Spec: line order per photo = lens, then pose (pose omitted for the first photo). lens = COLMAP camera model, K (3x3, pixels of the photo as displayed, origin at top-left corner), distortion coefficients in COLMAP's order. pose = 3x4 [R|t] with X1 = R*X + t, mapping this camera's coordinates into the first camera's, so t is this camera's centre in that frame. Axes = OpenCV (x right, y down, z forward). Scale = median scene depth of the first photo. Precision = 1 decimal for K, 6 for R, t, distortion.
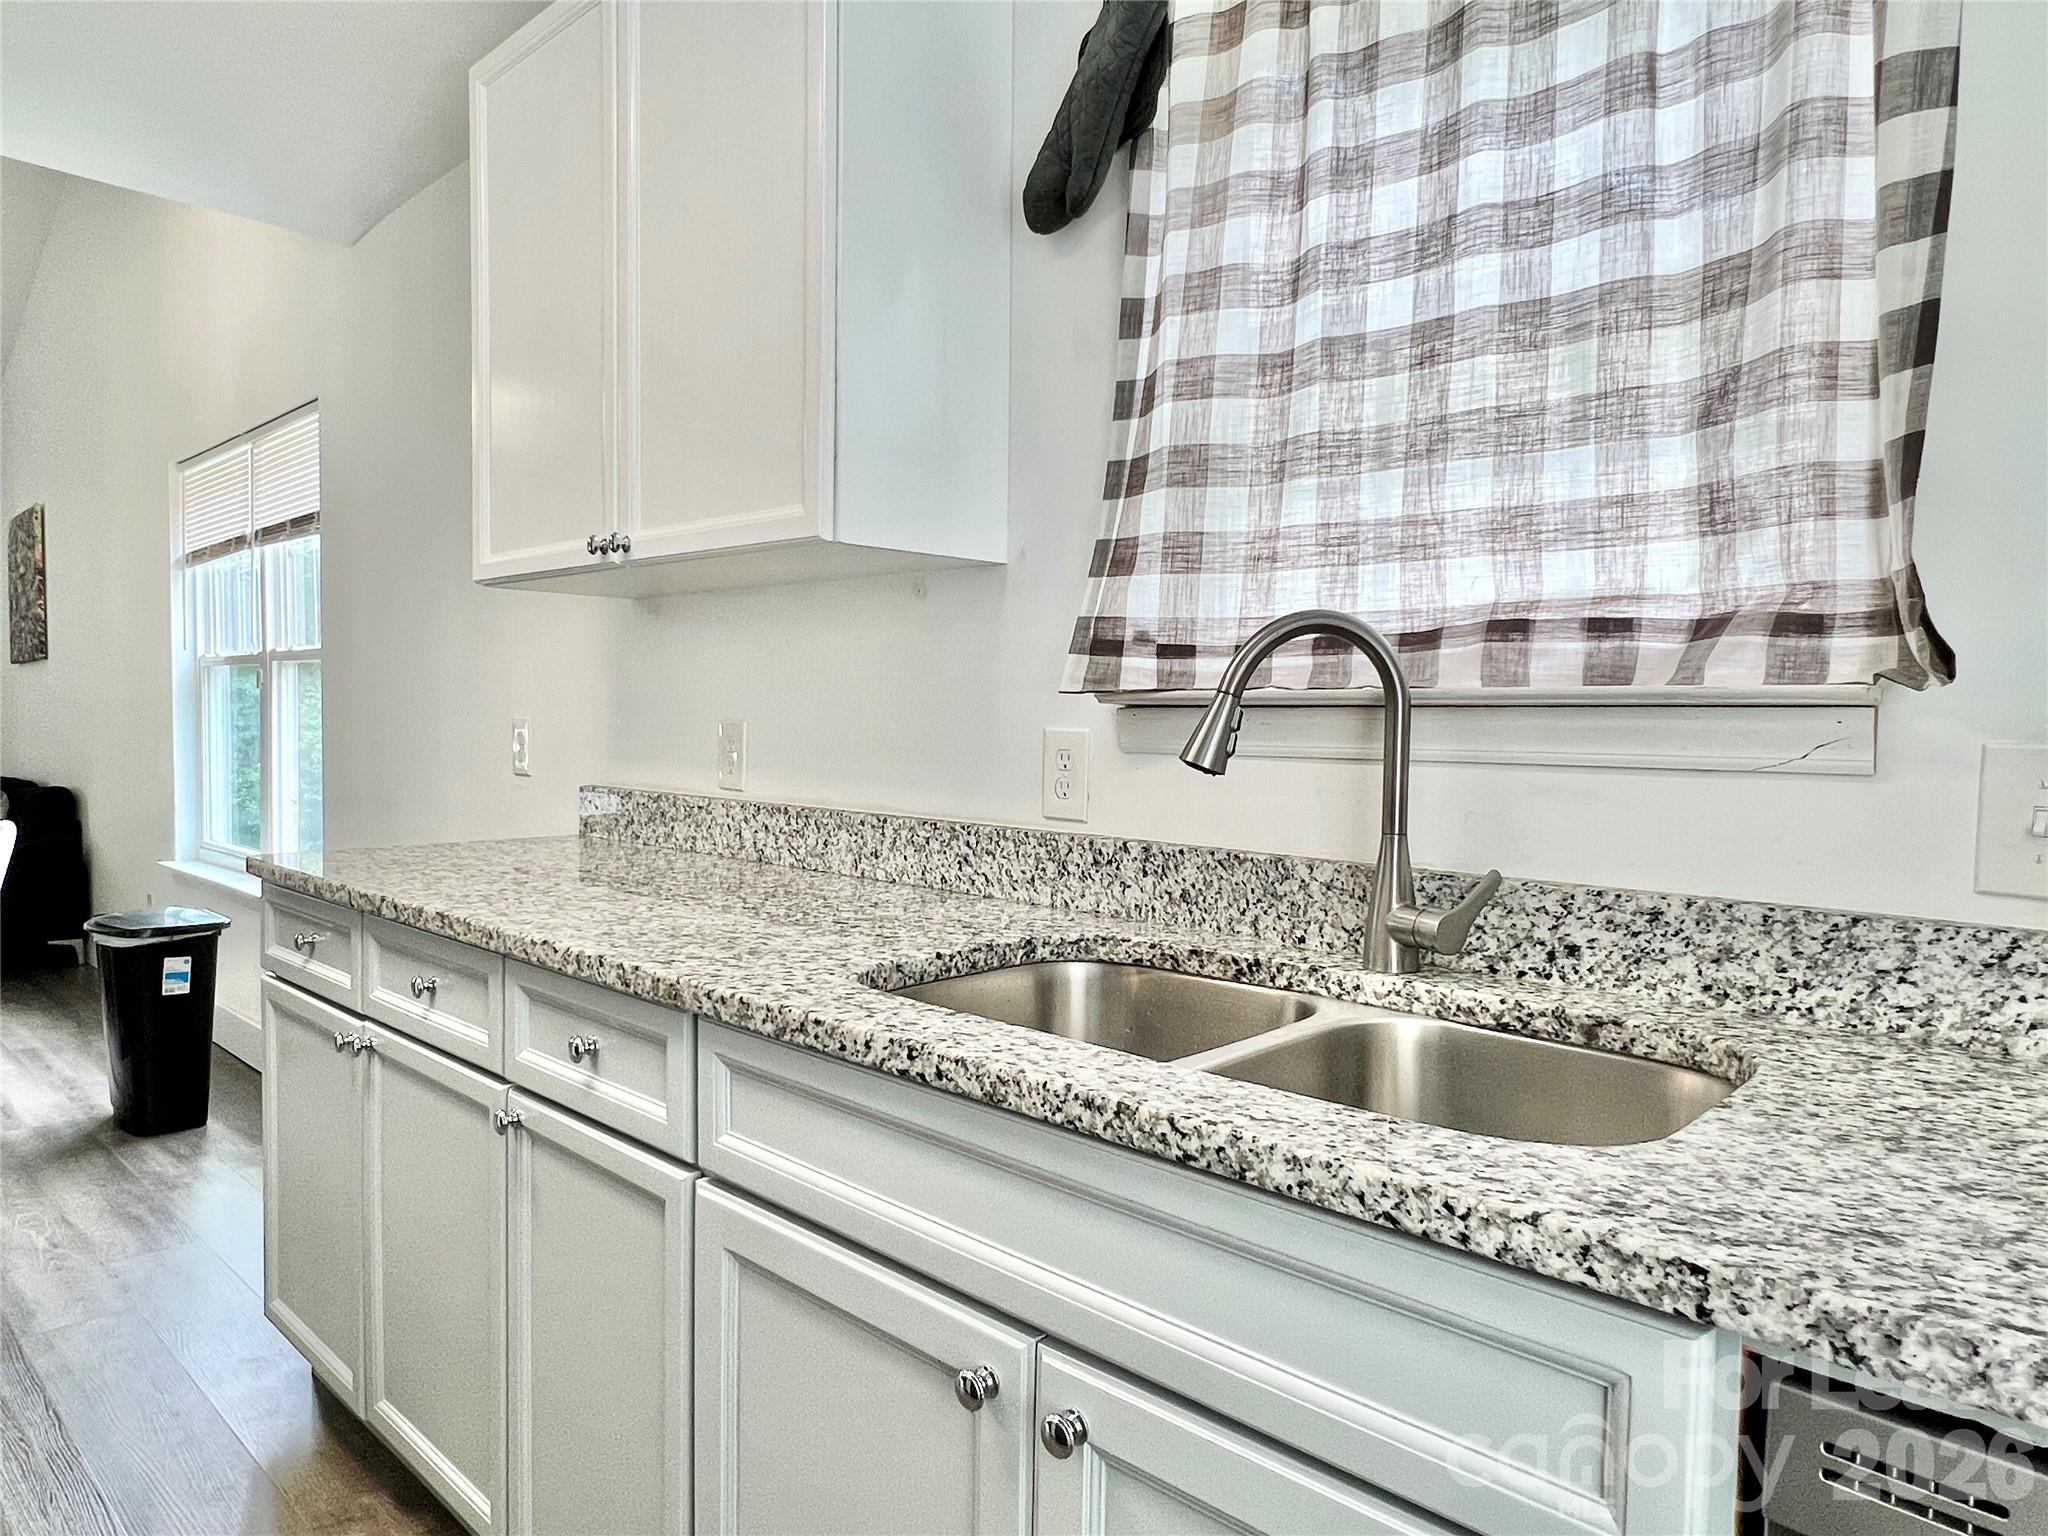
lens RADIAL K [[1267.5, 0, 1012.5], [0, 1267.5, 766.8], [0, 0, 1]] dist [-0.000080, -0.000543]
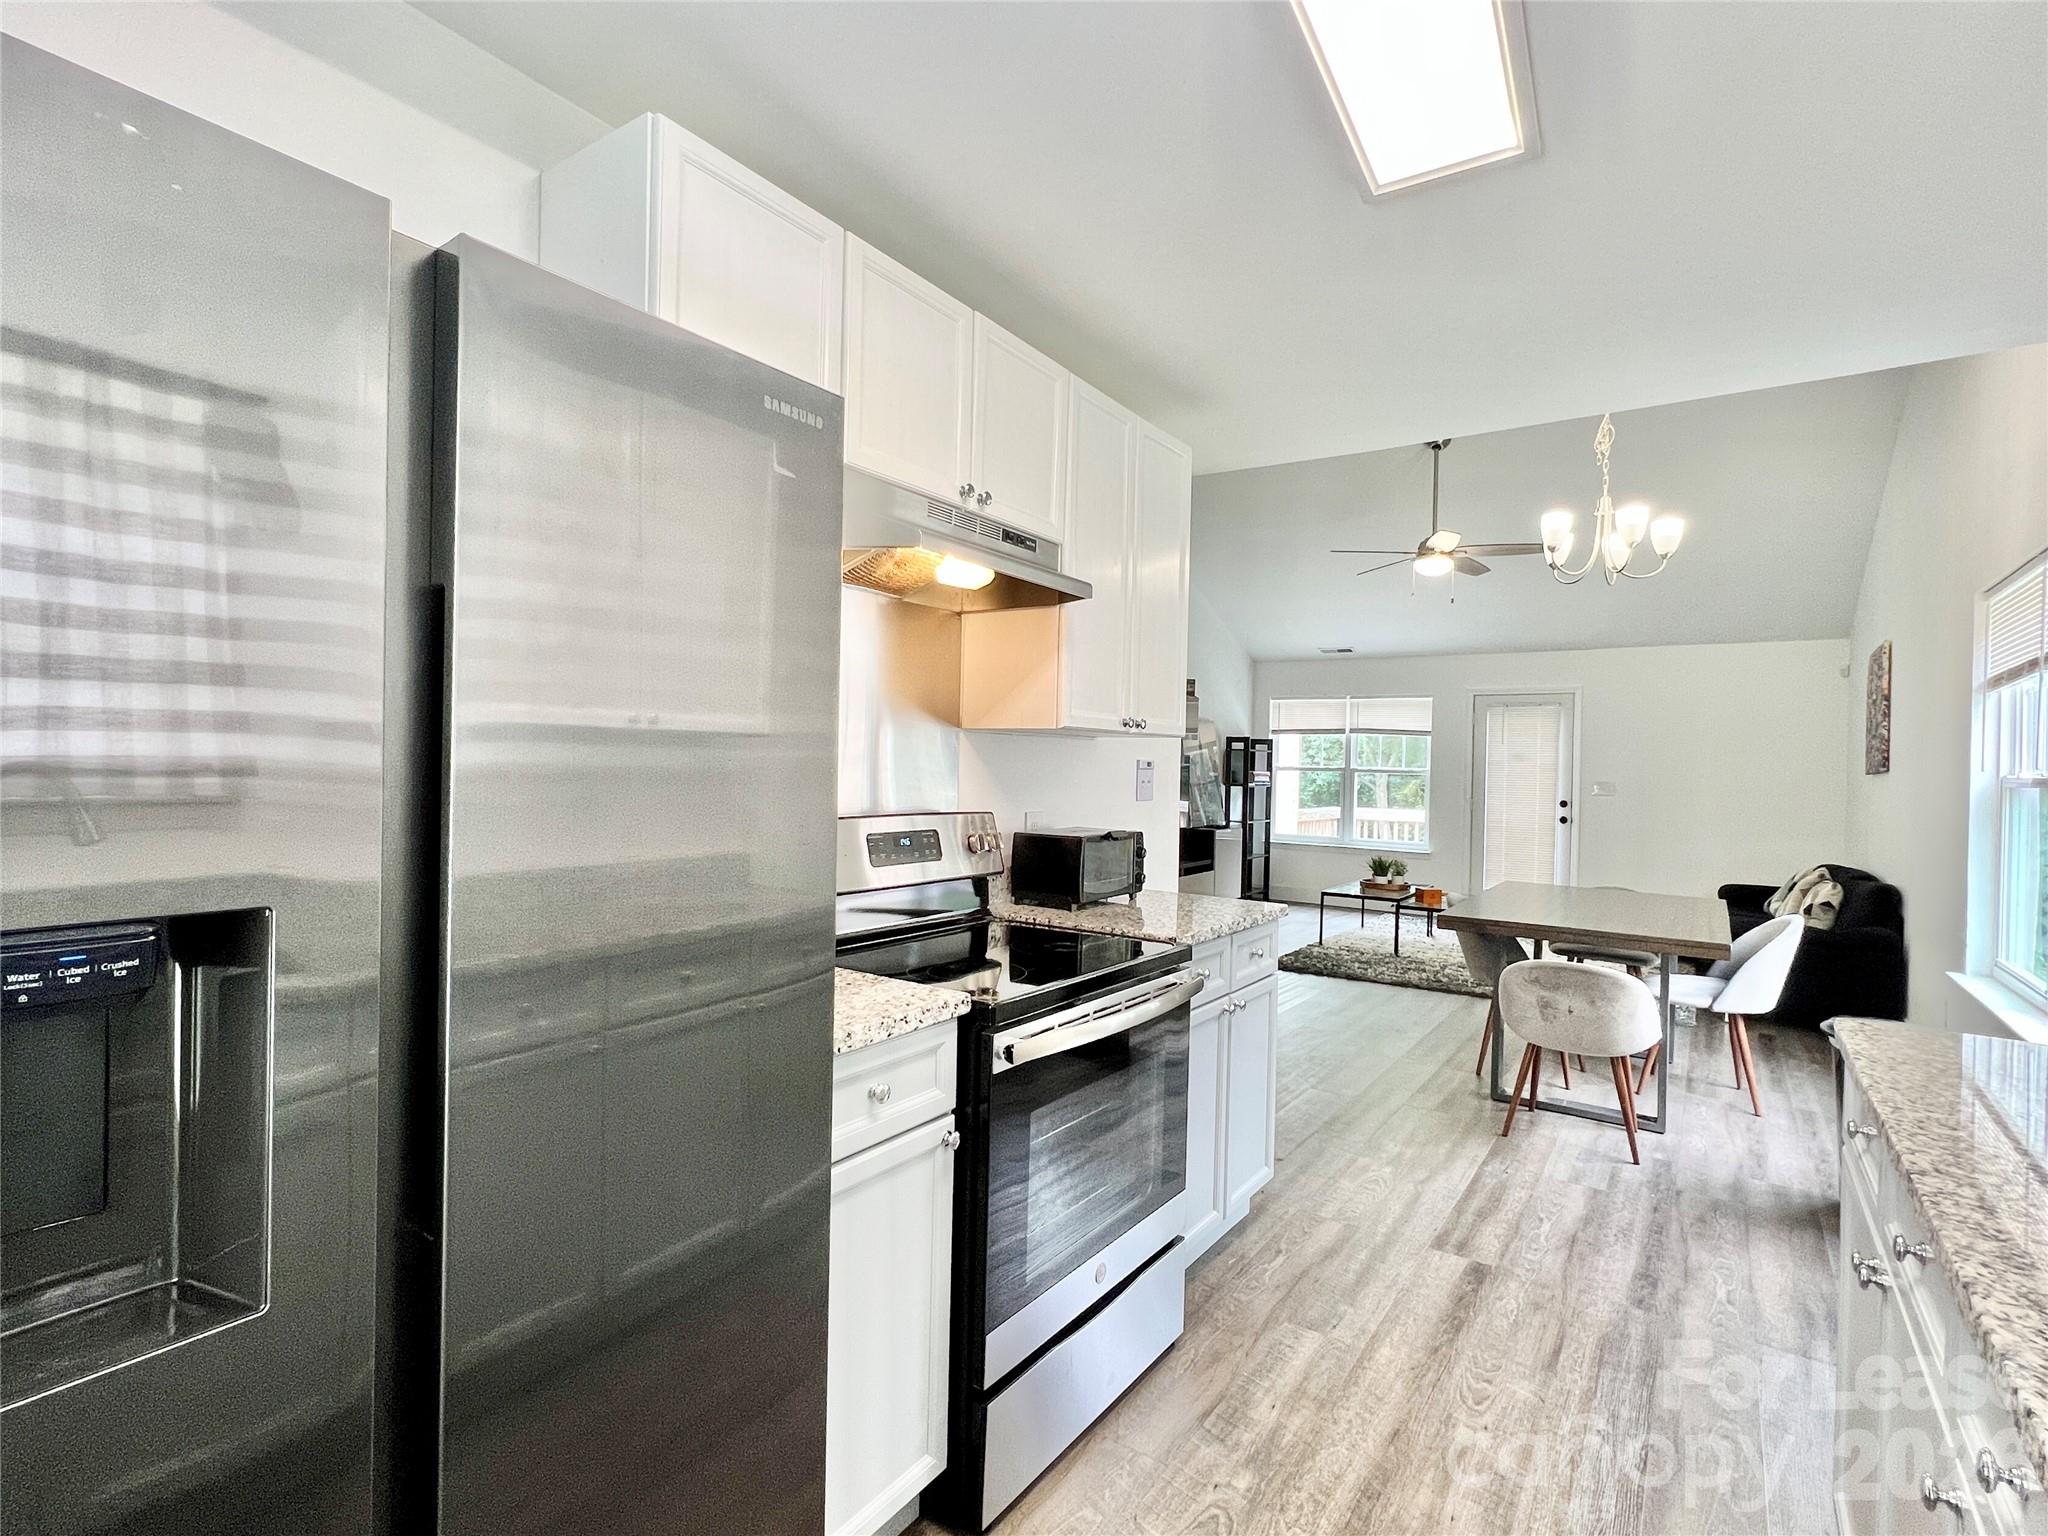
lens RADIAL K [[986.1, 0, 1019.5], [0, 986.1, 761.3], [0, 0, 1]] dist [-0.000701, -0.000358]
pose [[0.139700, -0.009031, -0.990153, 0.065667], [-0.067886, 0.997518, -0.018676, -0.071305], [0.987864, 0.069827, 0.138740, 0.253329]]
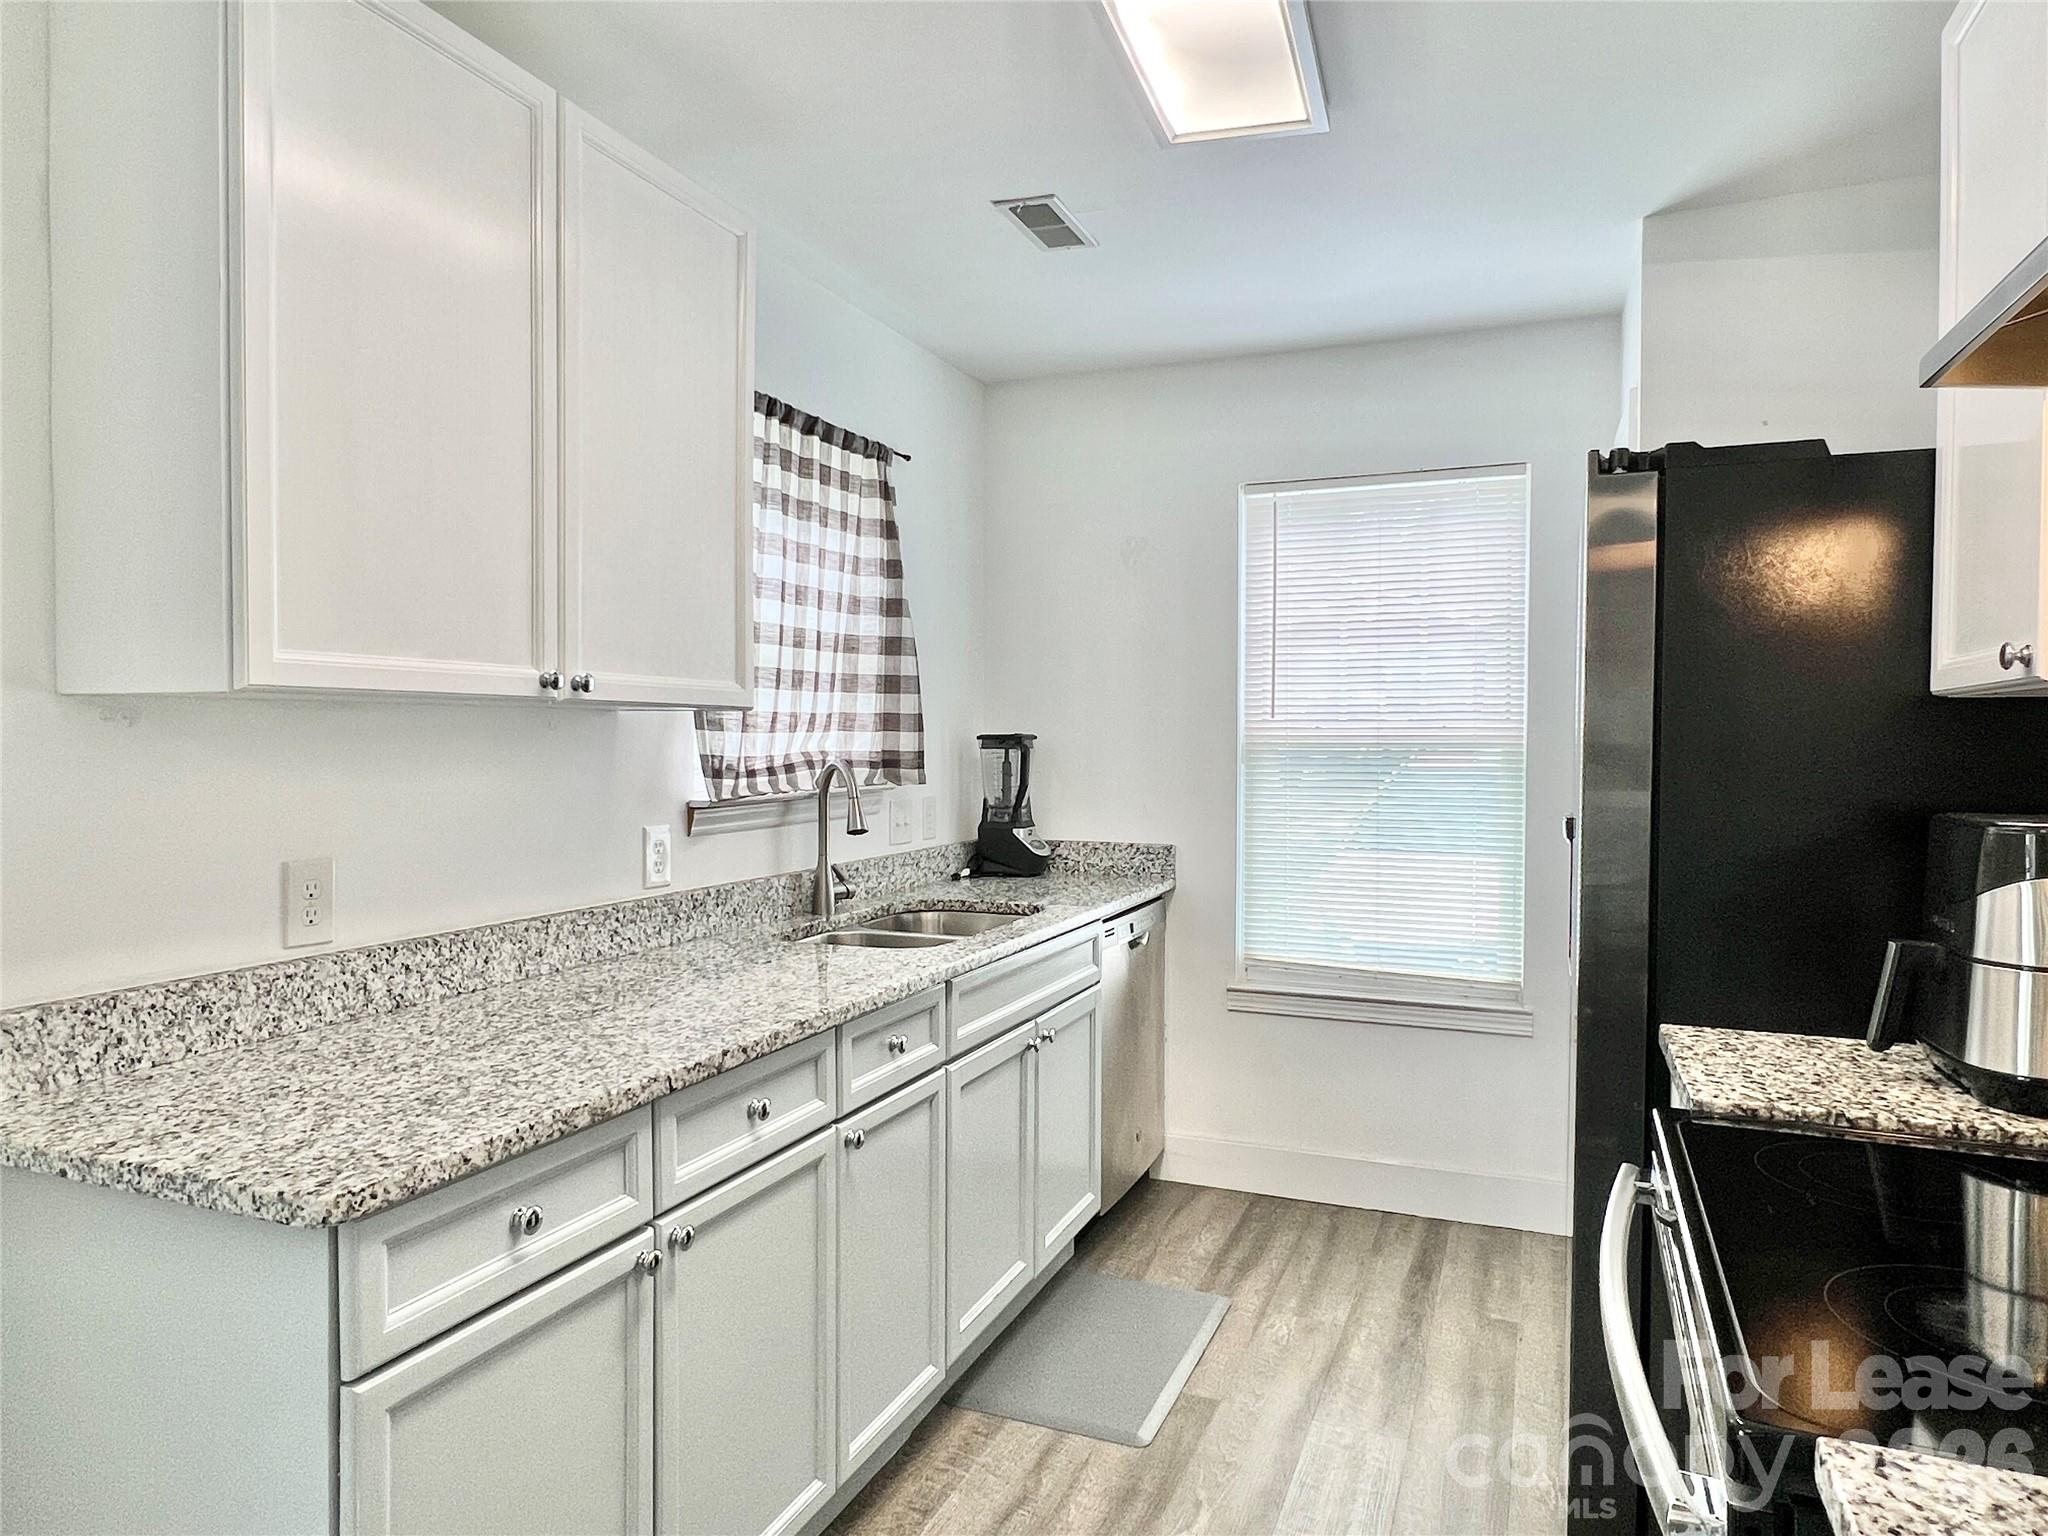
lens RADIAL K [[1267.5, 0, 1012.5], [0, 1267.5, 766.8], [0, 0, 1]] dist [-0.000080, -0.000543]
pose [[-0.343895, -0.034433, 0.938377, -1.218972], [0.037817, 0.998009, 0.050481, -0.129179], [-0.938246, 0.052847, -0.341908, 0.907650]]
